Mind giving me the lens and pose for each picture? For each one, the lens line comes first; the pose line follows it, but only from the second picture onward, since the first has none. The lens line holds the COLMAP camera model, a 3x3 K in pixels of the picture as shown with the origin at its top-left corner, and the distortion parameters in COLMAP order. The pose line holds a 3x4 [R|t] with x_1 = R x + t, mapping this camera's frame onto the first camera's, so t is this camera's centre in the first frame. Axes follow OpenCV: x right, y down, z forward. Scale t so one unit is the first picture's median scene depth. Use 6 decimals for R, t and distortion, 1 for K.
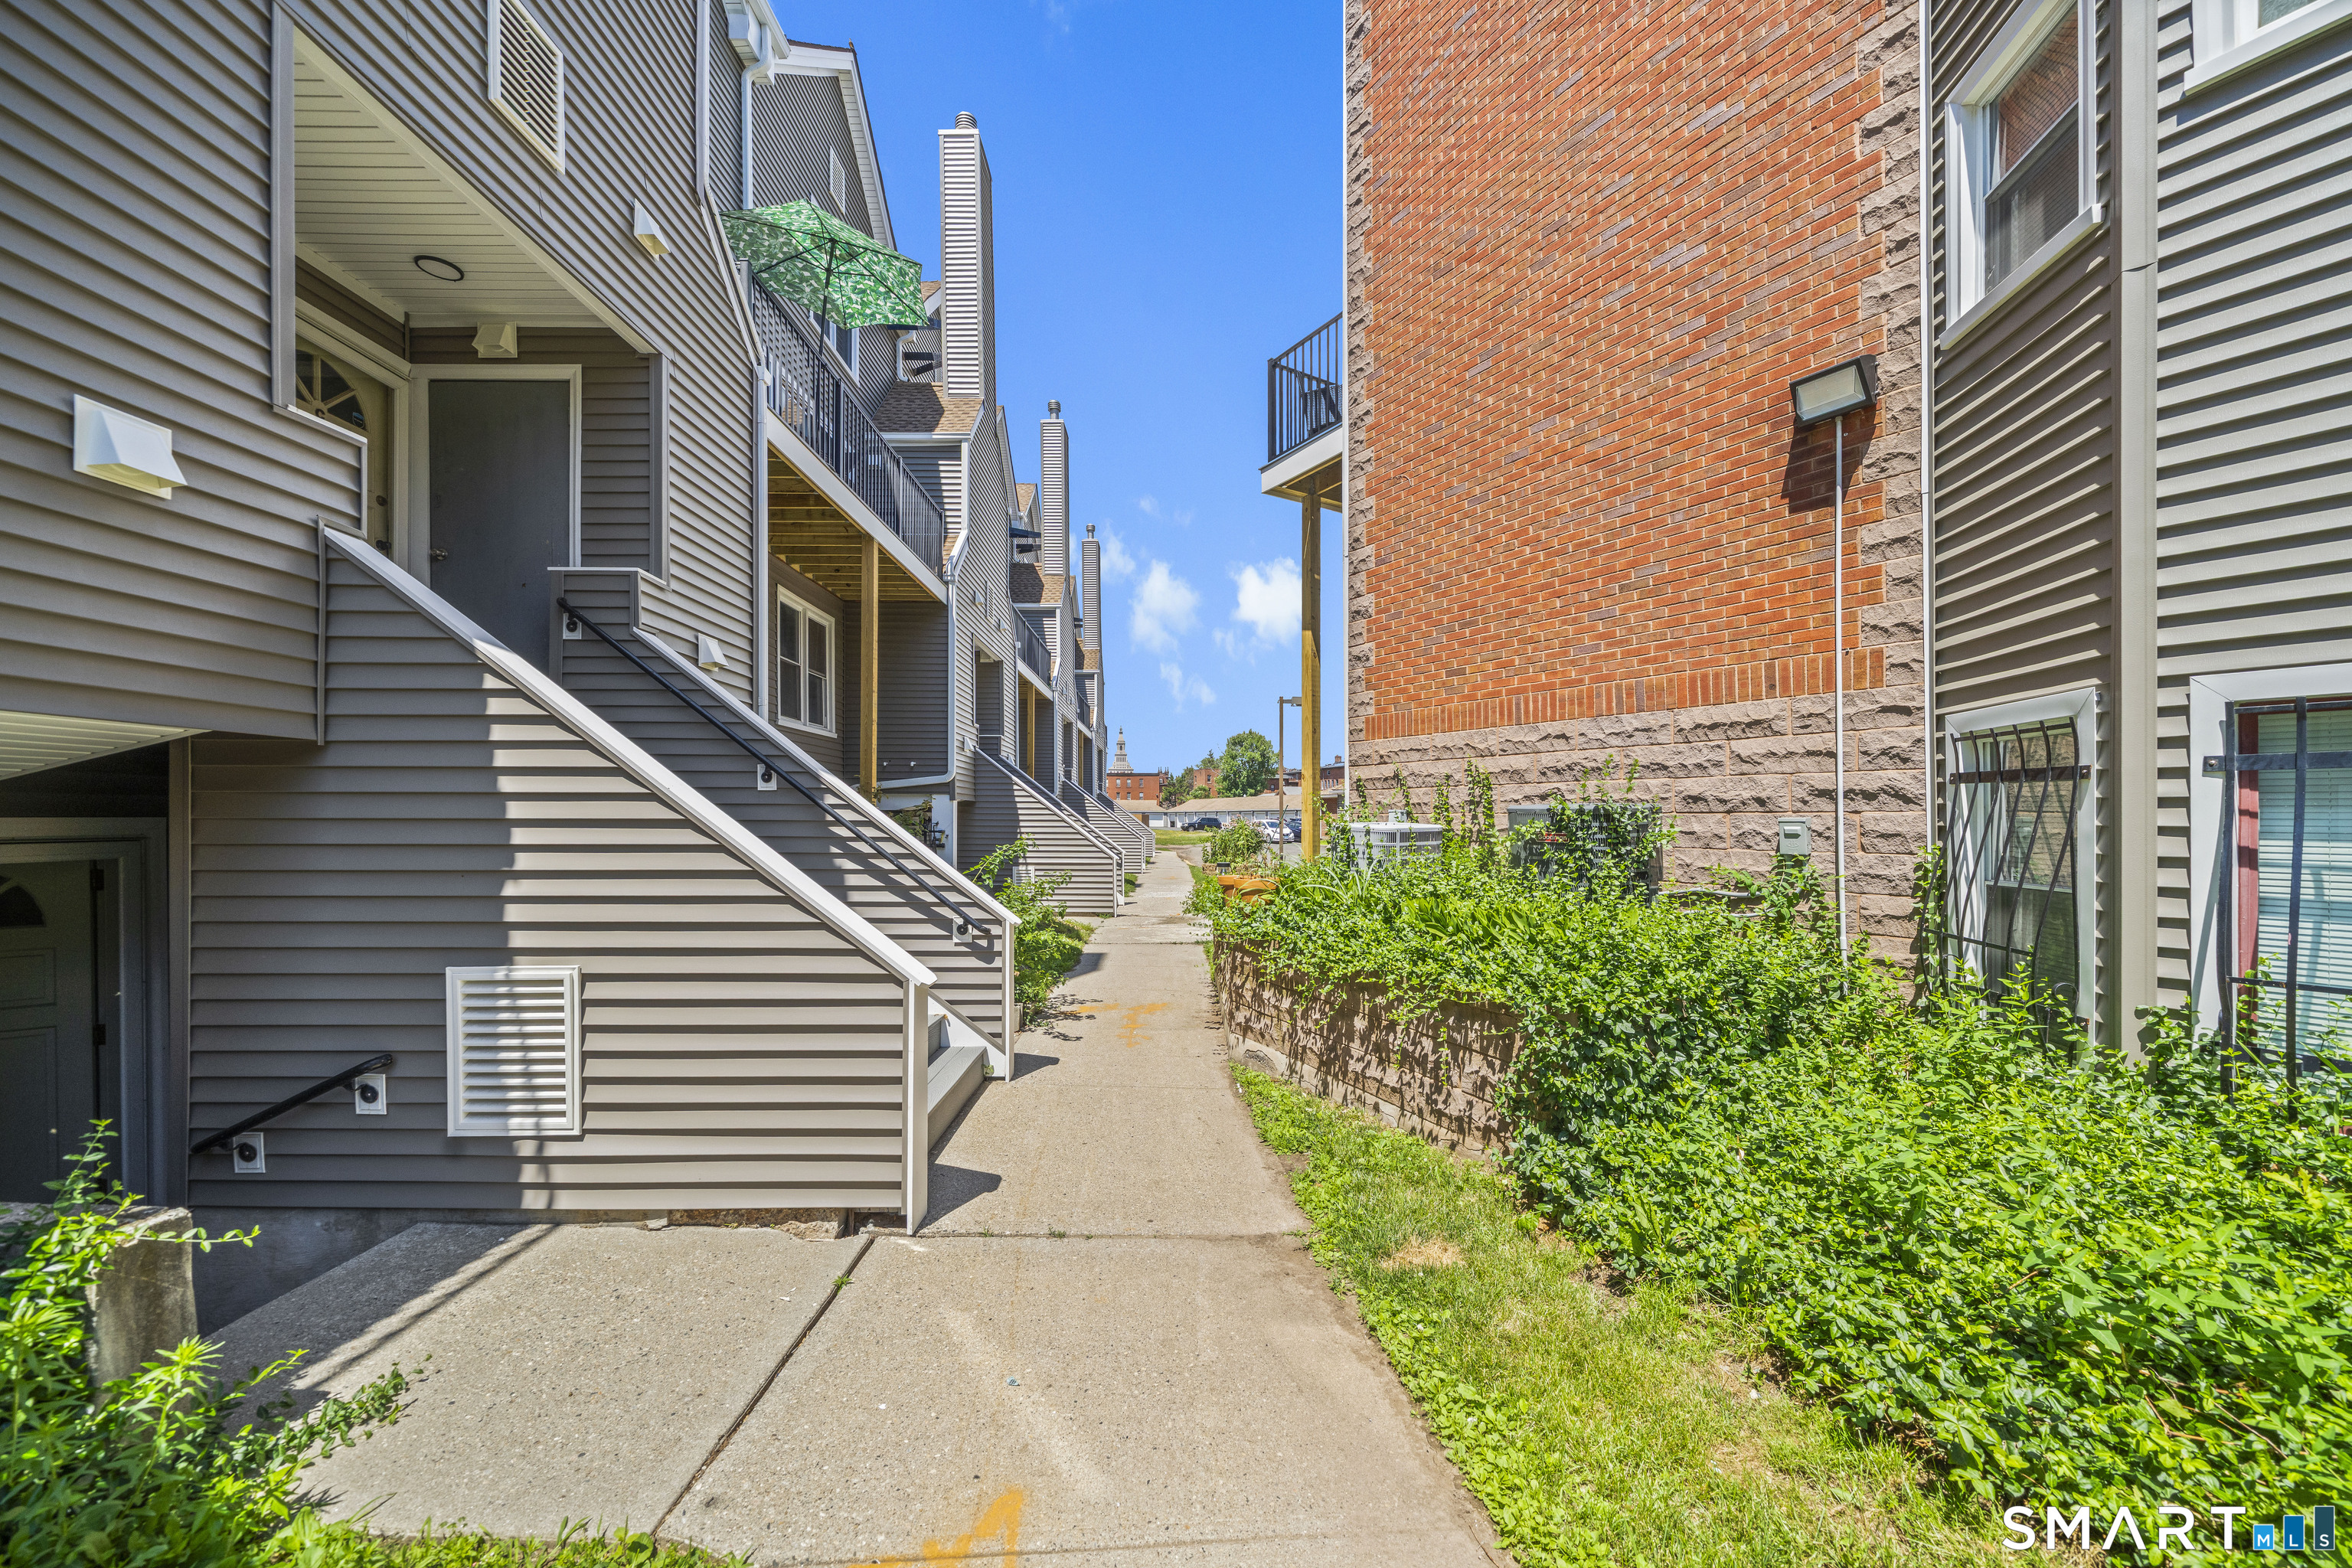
lens RADIAL K [[832.2, 0, 1145.5], [0, 832.2, 816.8], [0, 0, 1]] dist [-0.002995, -0.000184]
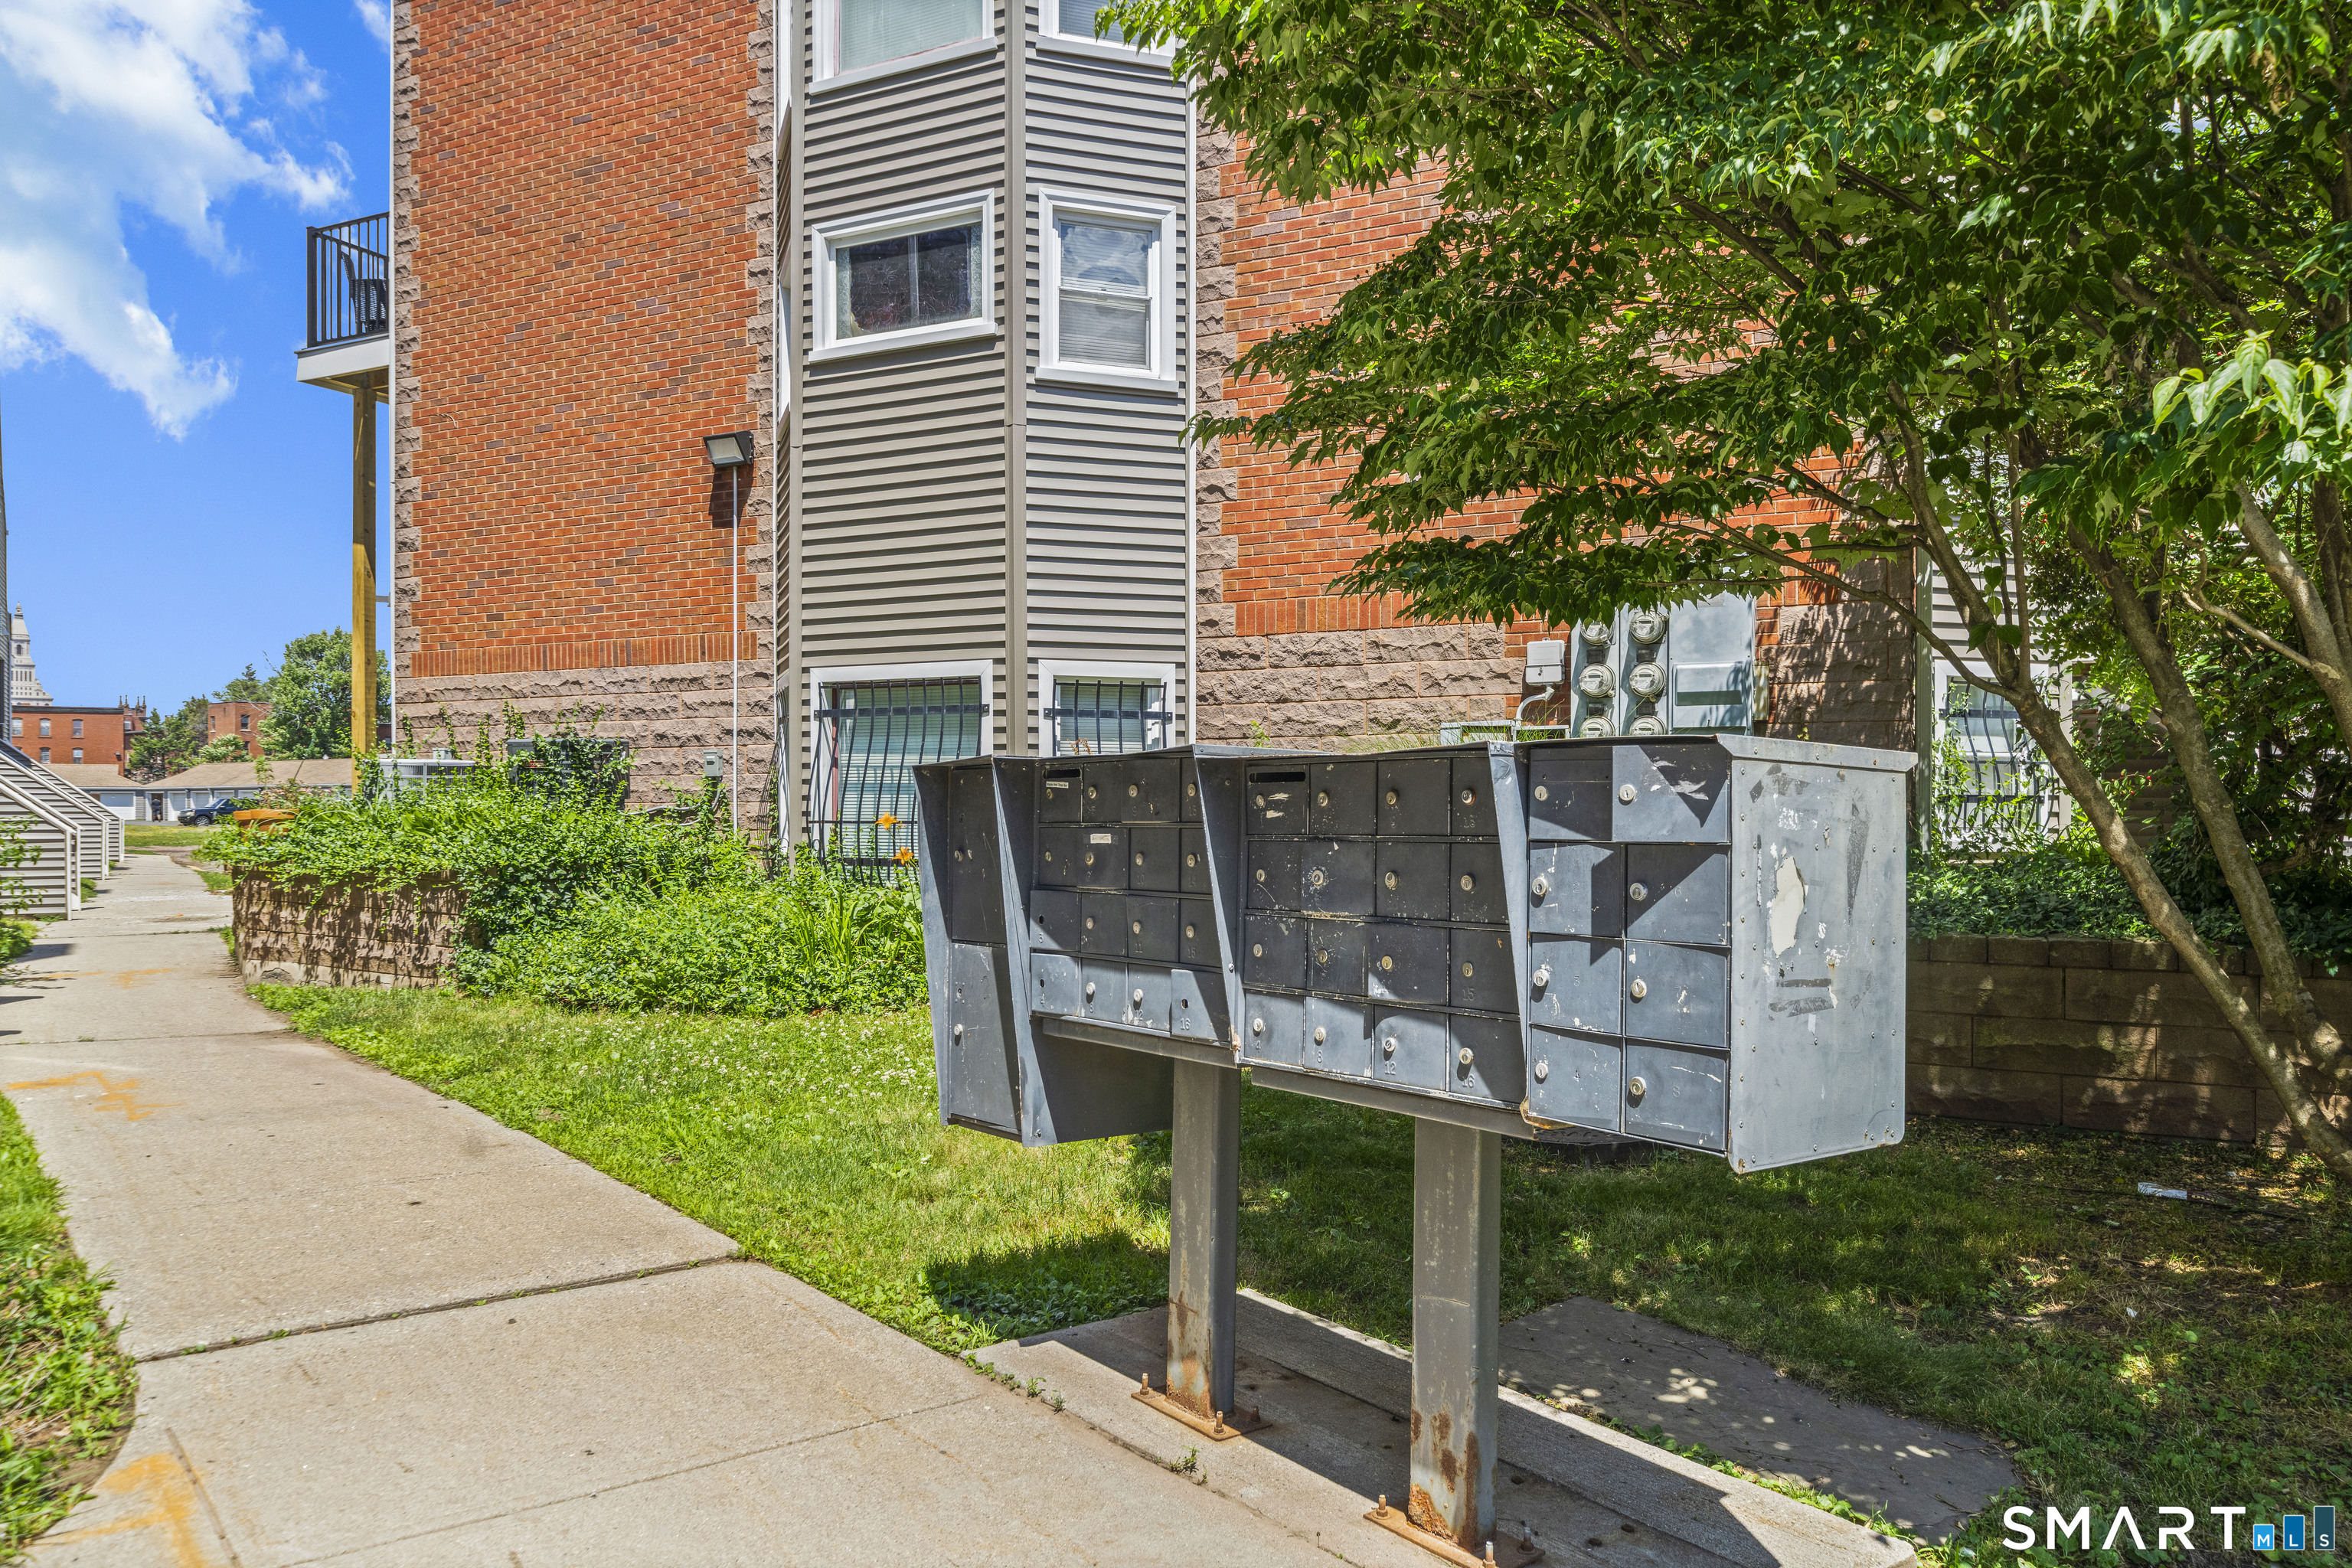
lens RADIAL K [[1585.7, 0, 1165.9], [0, 1585.7, 784.2], [0, 0, 1]] dist [-0.006715, -0.002942]
pose [[0.824198, -0.000192, 0.566301, -0.076414], [0.007368, 0.999919, -0.010384, 0.080084], [-0.566253, 0.012731, 0.824133, -1.398936]]
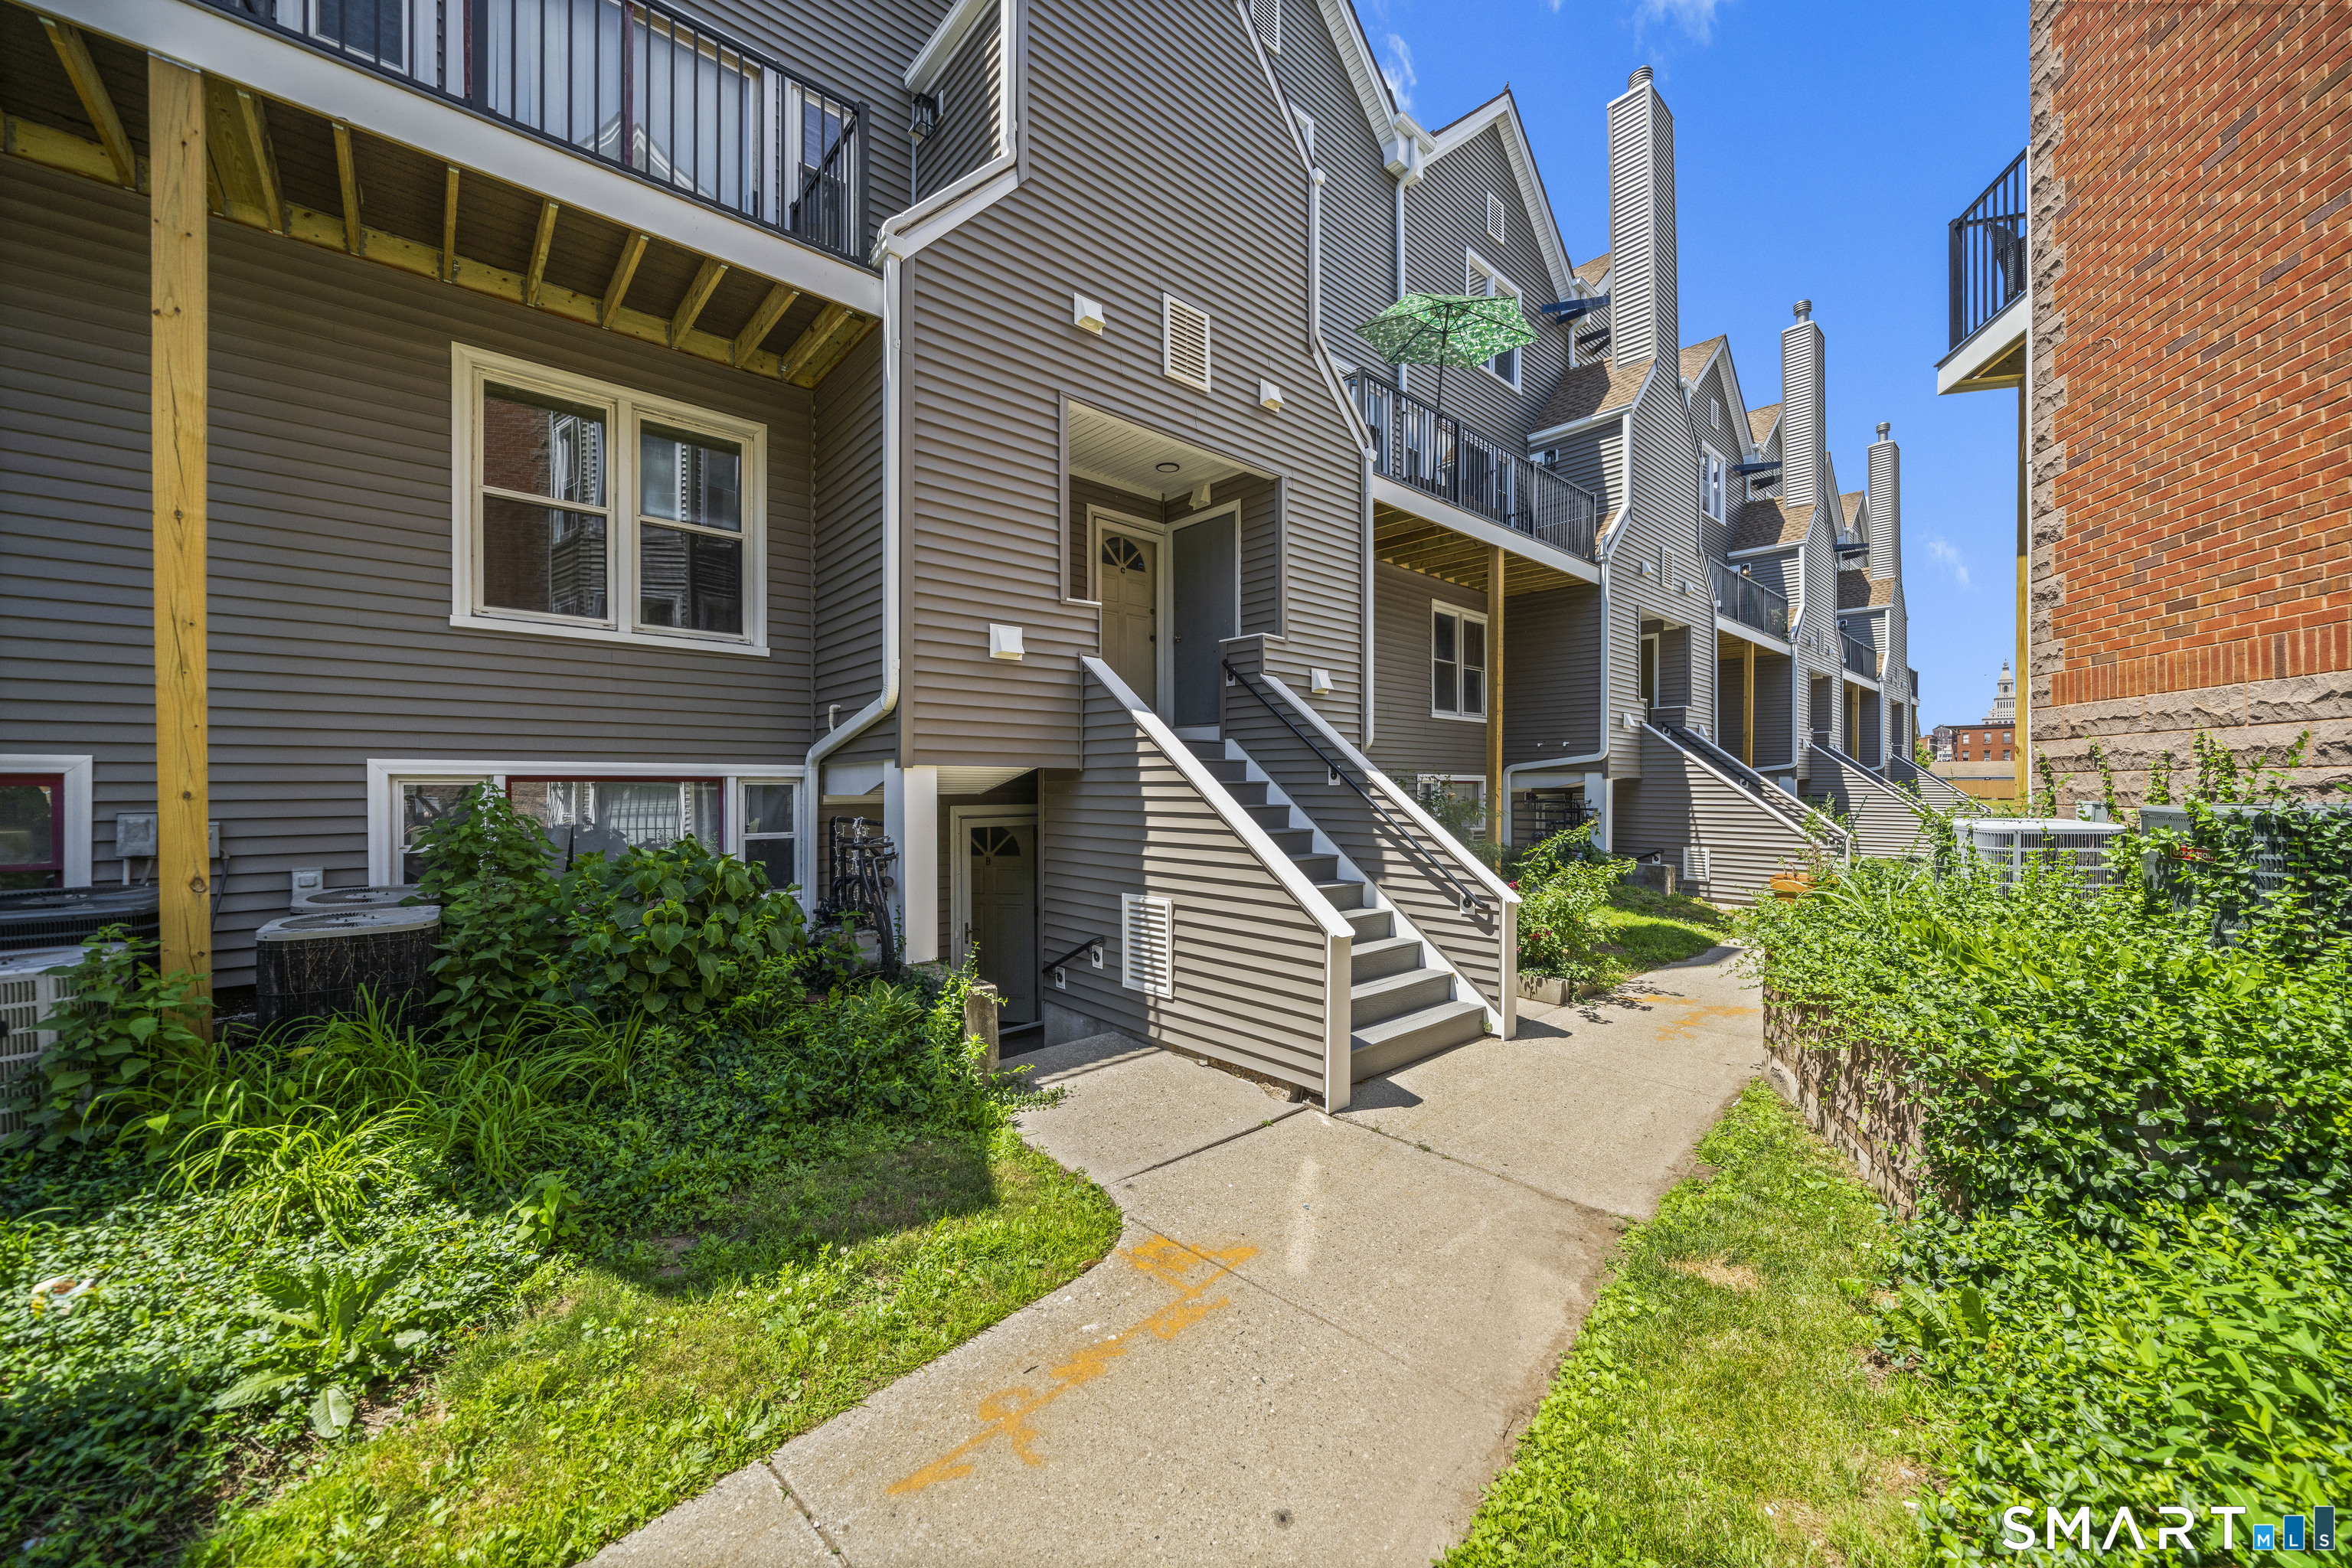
lens RADIAL K [[832.2, 0, 1234.0], [0, 832.2, 787.7], [0, 0, 1]] dist [-0.002995, -0.000184]
pose [[0.703554, 0.000445, -0.710642, 0.382771], [0.003427, 0.999986, 0.004018, -0.033725], [0.710634, -0.005262, 0.703542, -0.061179]]
